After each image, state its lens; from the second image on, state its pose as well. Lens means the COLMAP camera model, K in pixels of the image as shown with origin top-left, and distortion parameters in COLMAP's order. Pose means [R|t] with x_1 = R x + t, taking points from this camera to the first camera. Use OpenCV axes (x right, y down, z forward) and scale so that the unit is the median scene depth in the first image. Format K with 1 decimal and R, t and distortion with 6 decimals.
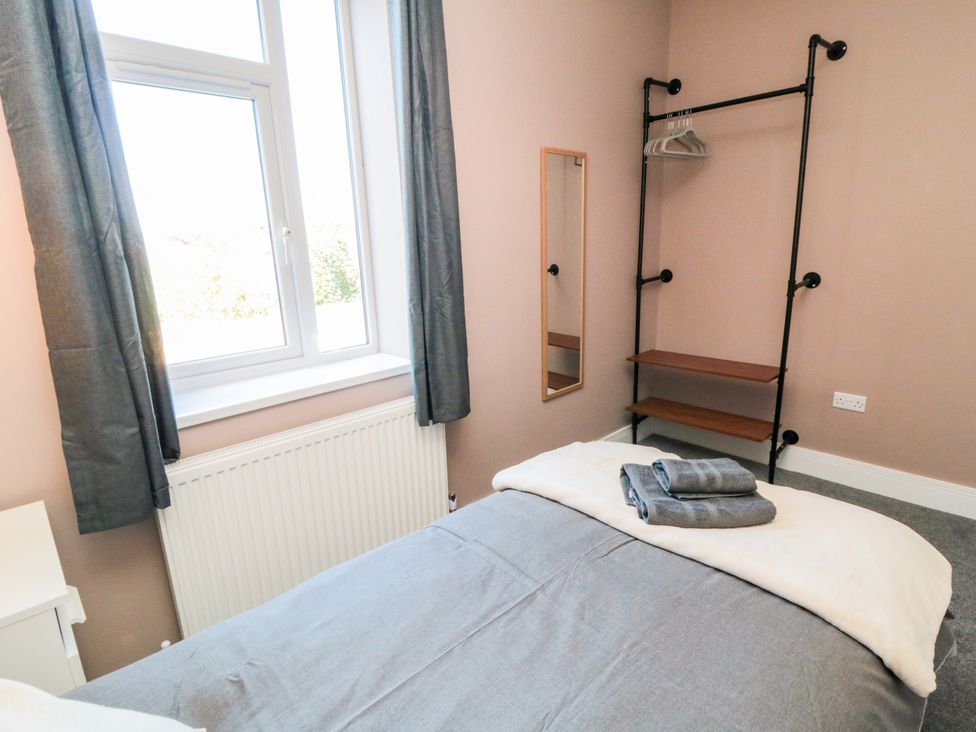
lens RADIAL K [[511.0, 0, 501.6], [0, 511.0, 362.2], [0, 0, 1]] dist [0.000641, -0.012032]
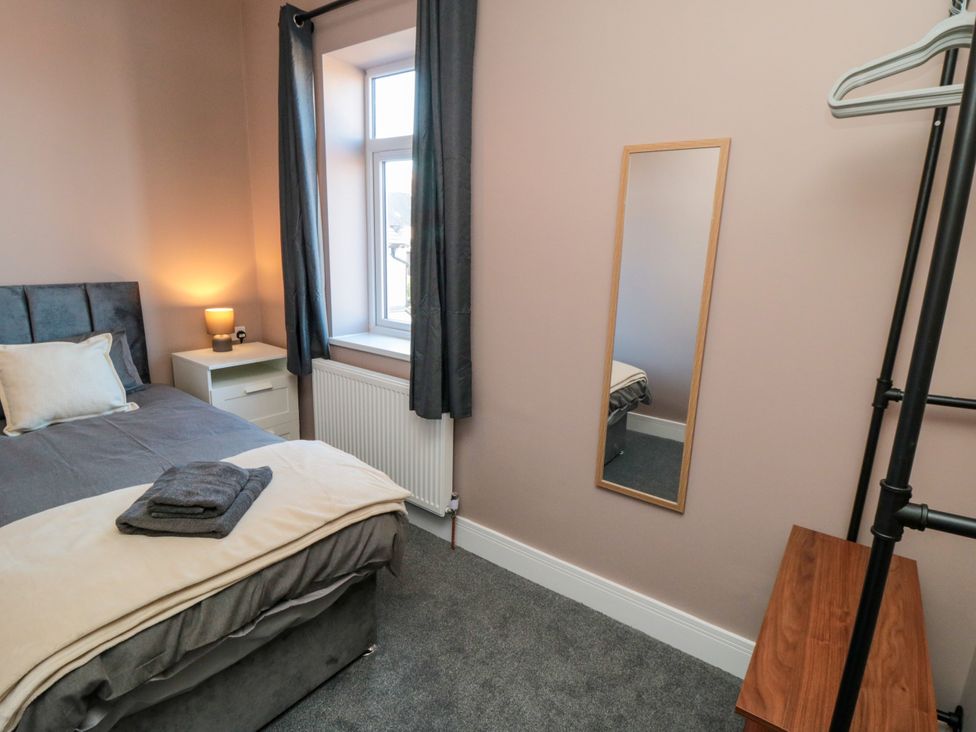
lens RADIAL K [[511.0, 0, 501.6], [0, 511.0, 362.2], [0, 0, 1]] dist [0.000641, -0.012032]
pose [[0.153062, 0.256050, -0.954469, 0.994940], [-0.275175, 0.938693, 0.207690, -0.287239], [0.949132, 0.230856, 0.214137, 0.917397]]
